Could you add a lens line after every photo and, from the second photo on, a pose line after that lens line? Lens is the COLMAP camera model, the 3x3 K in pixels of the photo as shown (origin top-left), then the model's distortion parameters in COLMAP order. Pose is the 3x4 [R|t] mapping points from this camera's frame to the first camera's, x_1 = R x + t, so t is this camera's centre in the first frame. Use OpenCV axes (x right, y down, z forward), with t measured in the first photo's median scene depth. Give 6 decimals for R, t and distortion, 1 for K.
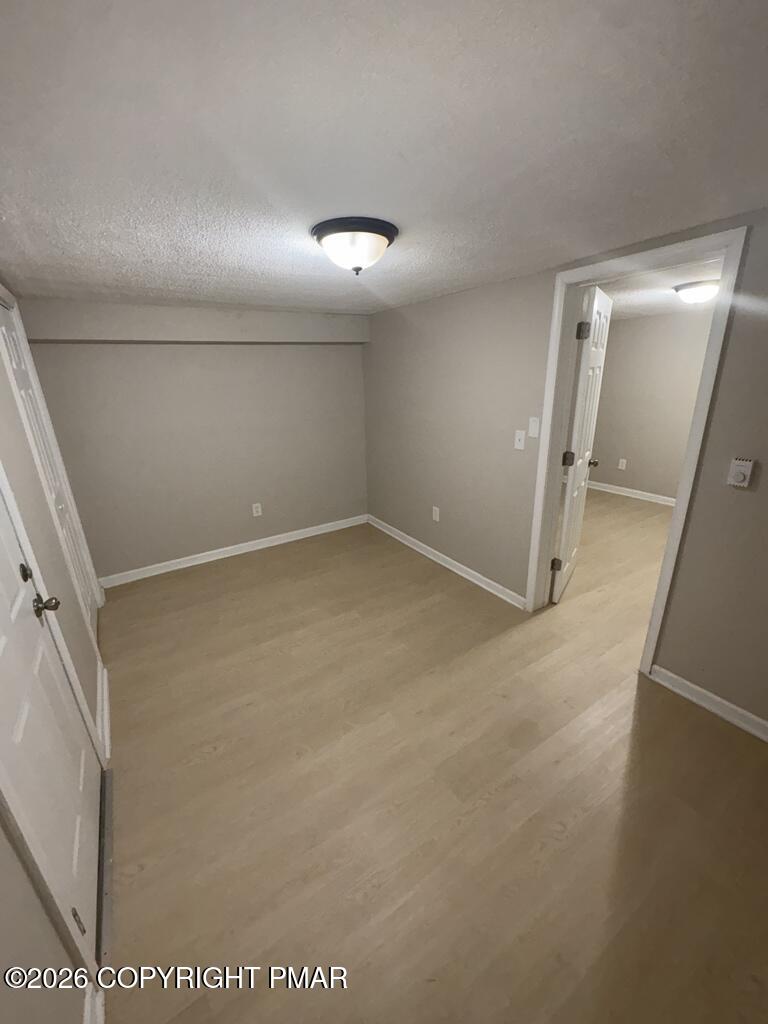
lens RADIAL K [[411.4, 0, 384.0], [0, 411.4, 512.0], [0, 0, 1]] dist [-0.000486, -0.000185]
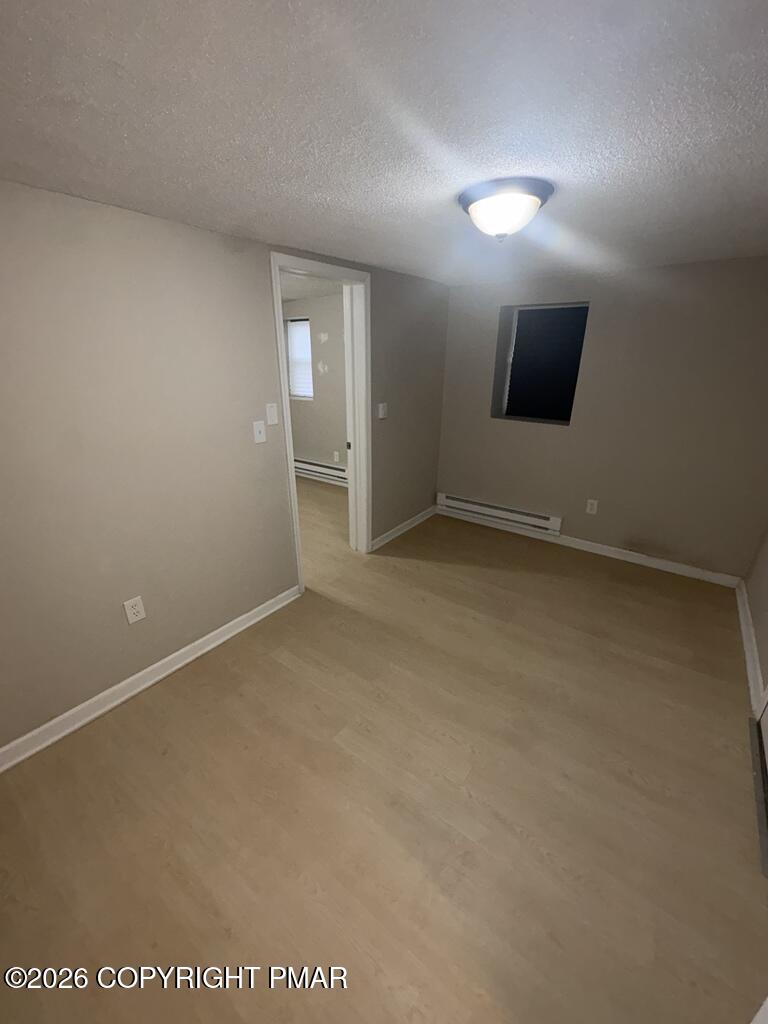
lens RADIAL K [[411.4, 0, 384.0], [0, 411.4, 512.0], [0, 0, 1]] dist [-0.000486, -0.000185]
pose [[-0.355258, -0.309985, 0.881874, -0.574124], [0.322897, 0.844647, 0.426977, -0.306401], [-0.877228, 0.436441, -0.199975, 0.968428]]
